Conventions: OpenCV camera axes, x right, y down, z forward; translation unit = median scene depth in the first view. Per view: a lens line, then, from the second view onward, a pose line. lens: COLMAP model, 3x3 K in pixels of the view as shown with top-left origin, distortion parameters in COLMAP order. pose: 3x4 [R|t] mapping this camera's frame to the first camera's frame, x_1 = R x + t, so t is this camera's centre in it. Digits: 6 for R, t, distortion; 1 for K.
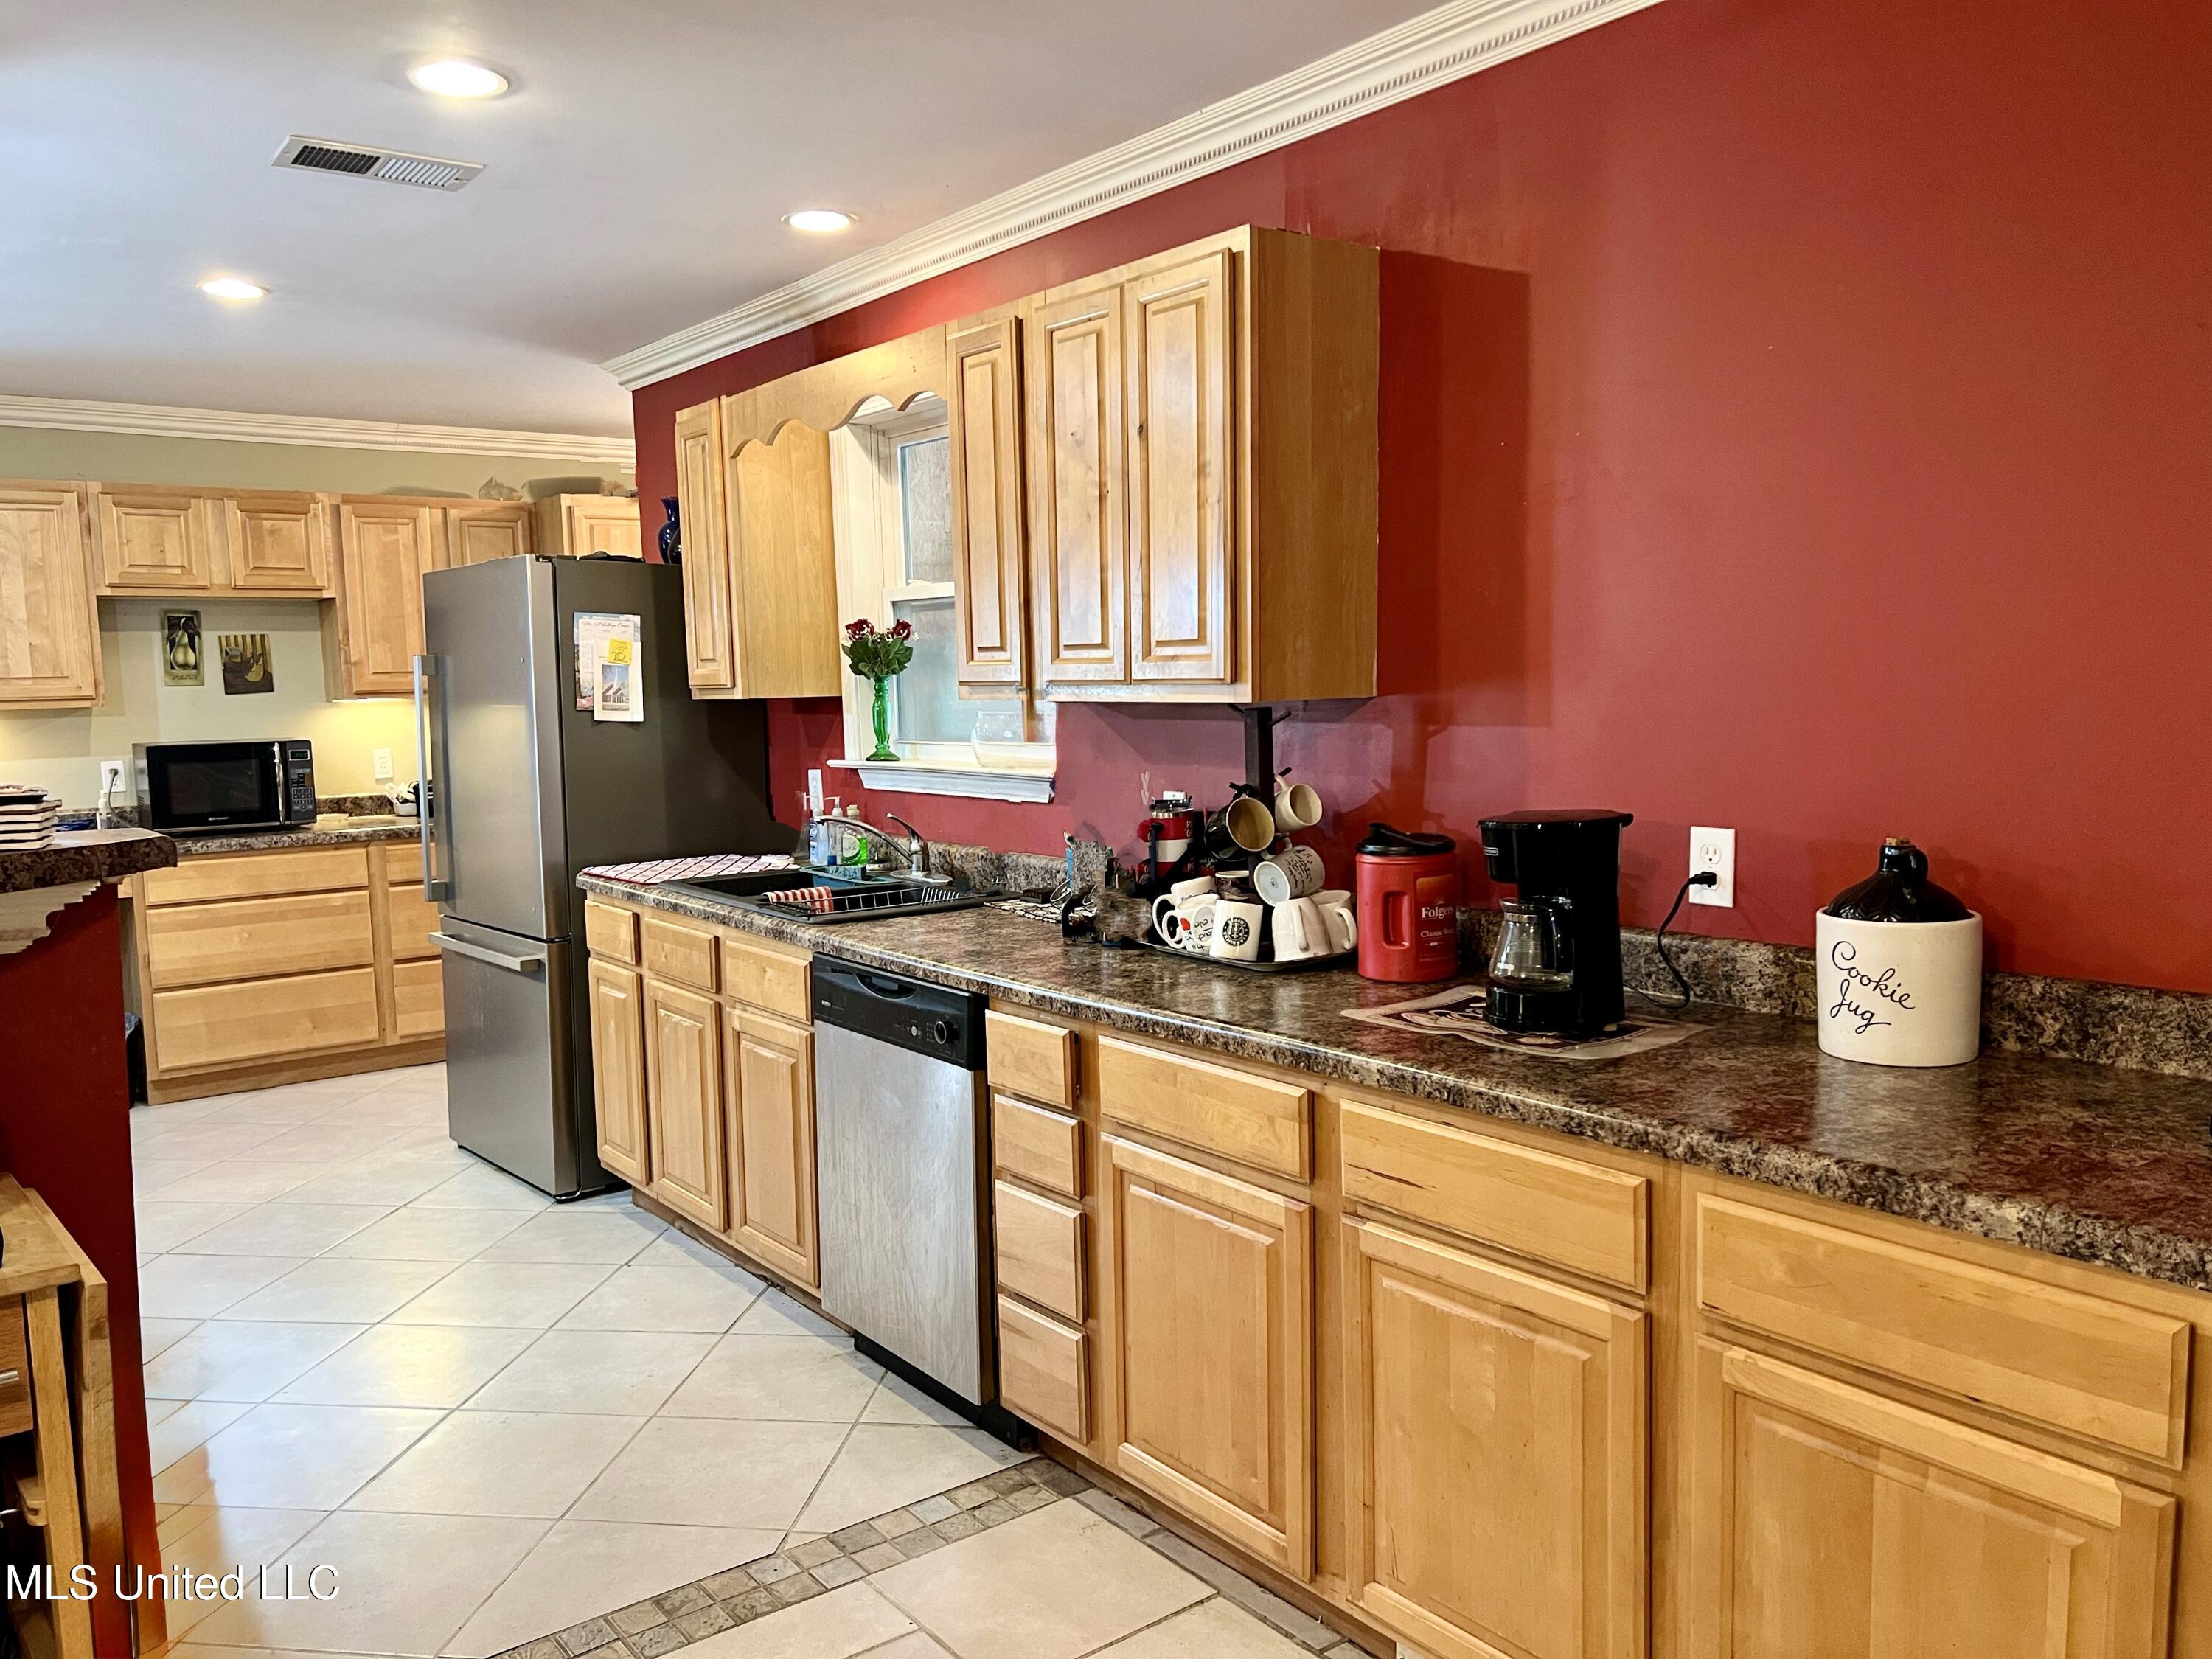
lens RADIAL K [[1662.2, 0, 1099.9], [0, 1662.2, 832.0], [0, 0, 1]] dist [0.035979, -0.035587]
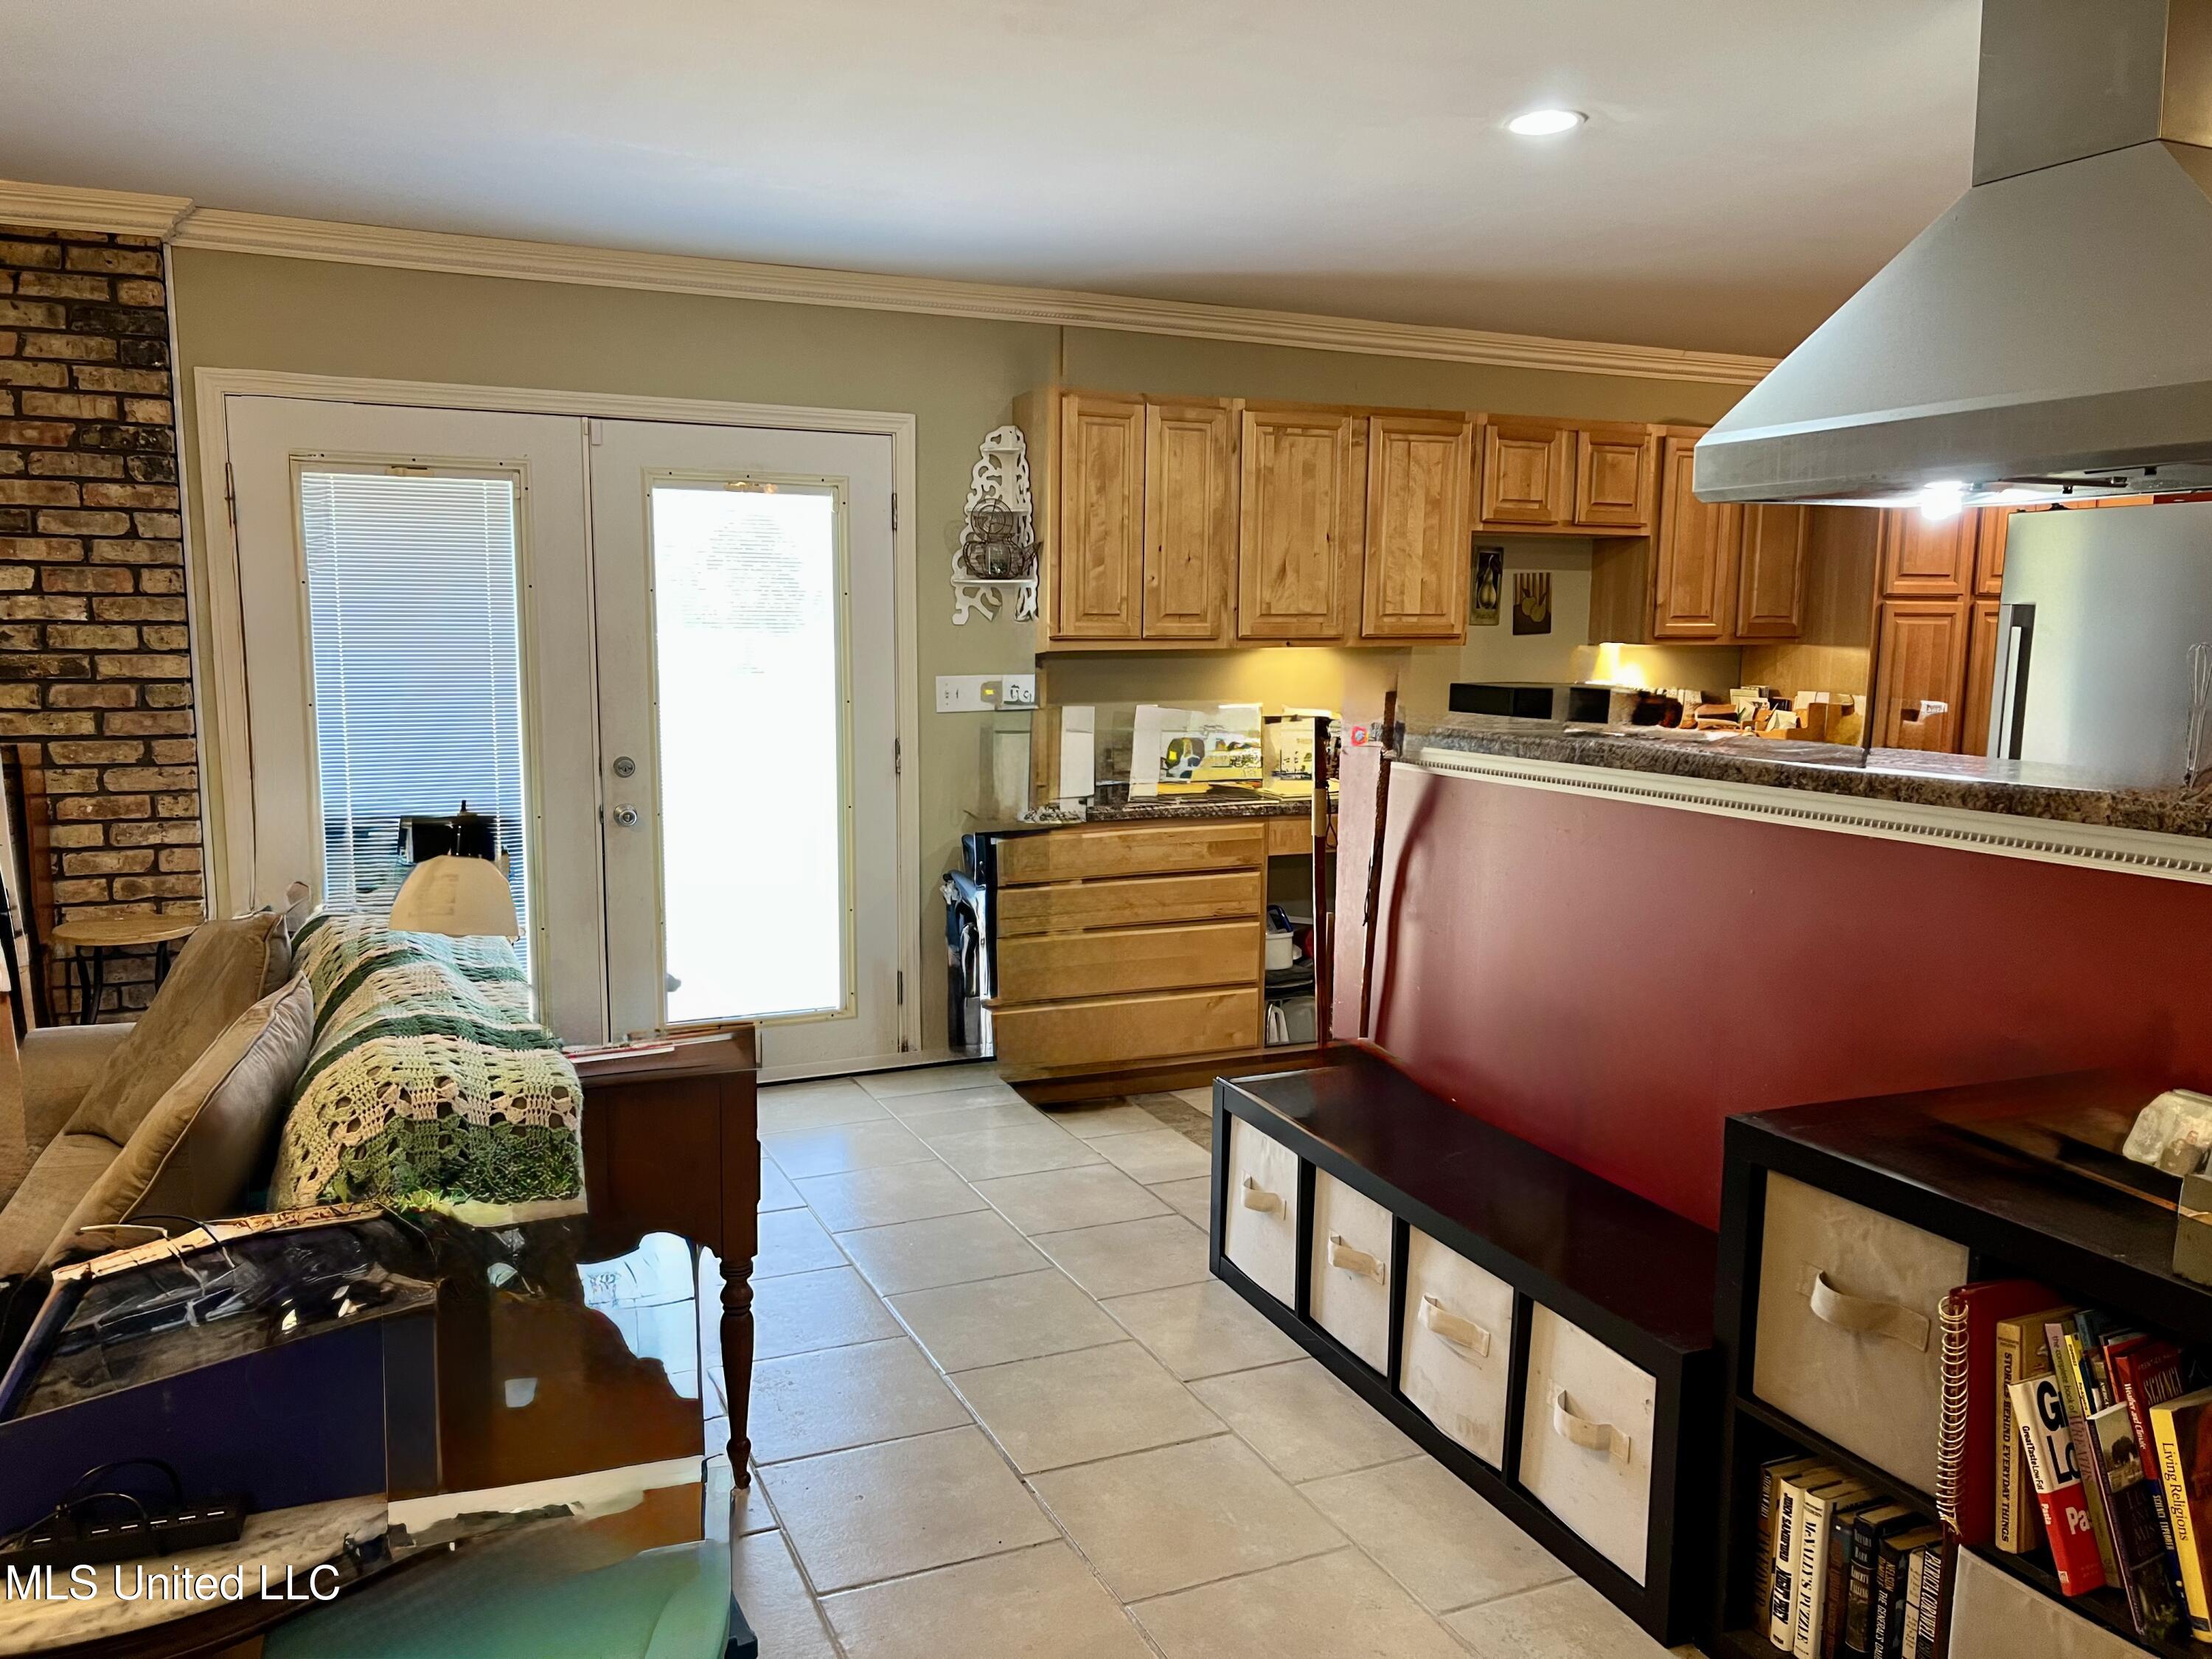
lens RADIAL K [[1662.2, 0, 1101.8], [0, 1662.2, 838.6], [0, 0, 1]] dist [0.035979, -0.035587]
pose [[0.971969, 0.062895, -0.226541, -0.549997], [-0.053136, 0.997388, 0.048928, 0.001205], [0.229026, -0.035519, 0.972772, 0.001539]]
